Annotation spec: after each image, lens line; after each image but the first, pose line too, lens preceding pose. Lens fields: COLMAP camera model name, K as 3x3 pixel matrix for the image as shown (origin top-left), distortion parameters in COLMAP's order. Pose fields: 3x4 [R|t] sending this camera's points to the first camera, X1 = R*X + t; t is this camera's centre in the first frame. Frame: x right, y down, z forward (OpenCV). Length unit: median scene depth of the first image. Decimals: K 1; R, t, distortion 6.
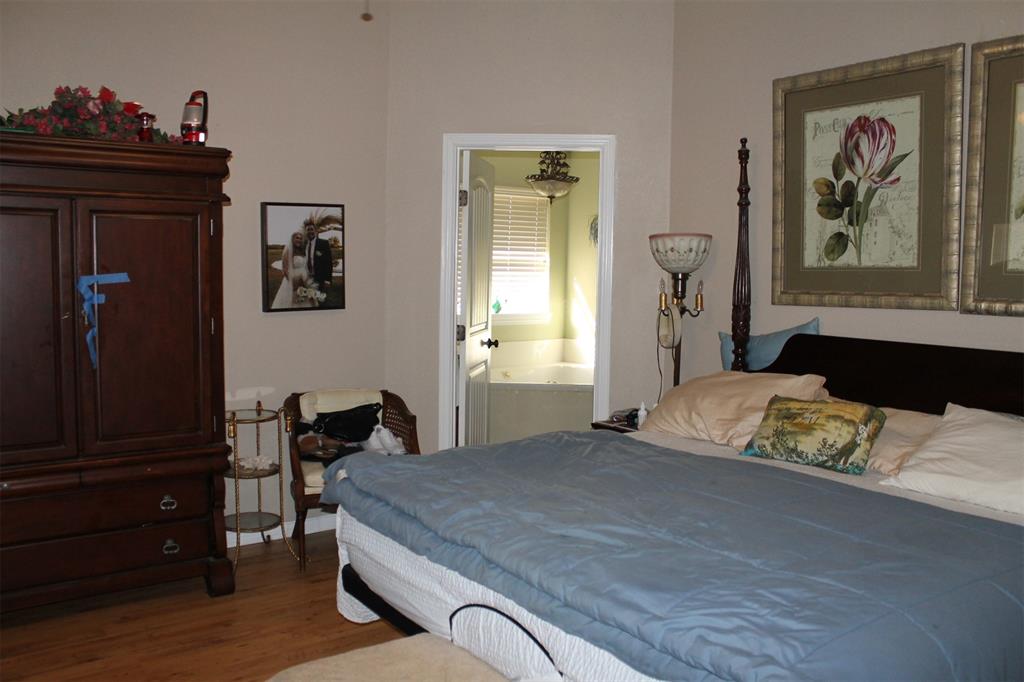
lens RADIAL K [[860.4, 0, 512.0], [0, 860.4, 341.0], [0, 0, 1]] dist [-0.145628, 0.062650]
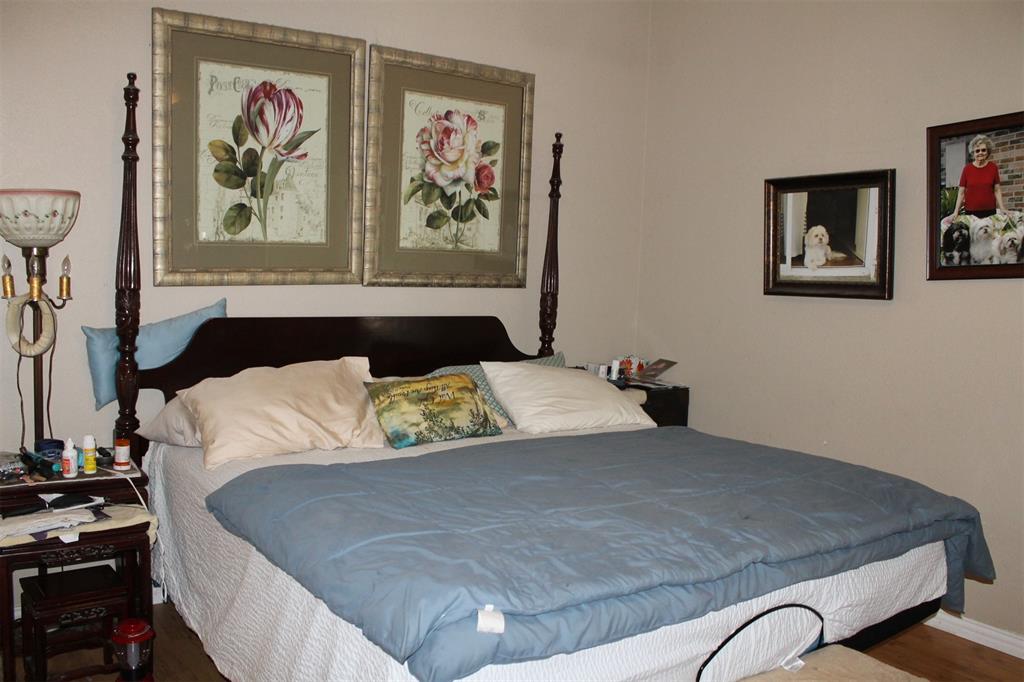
lens RADIAL K [[860.4, 0, 512.0], [0, 860.4, 341.0], [0, 0, 1]] dist [-0.145628, 0.062650]
pose [[0.015108, -0.109987, 0.993818, -0.546275], [0.047048, 0.992909, 0.109171, -0.068554], [-0.998778, 0.045108, 0.020175, 0.707607]]
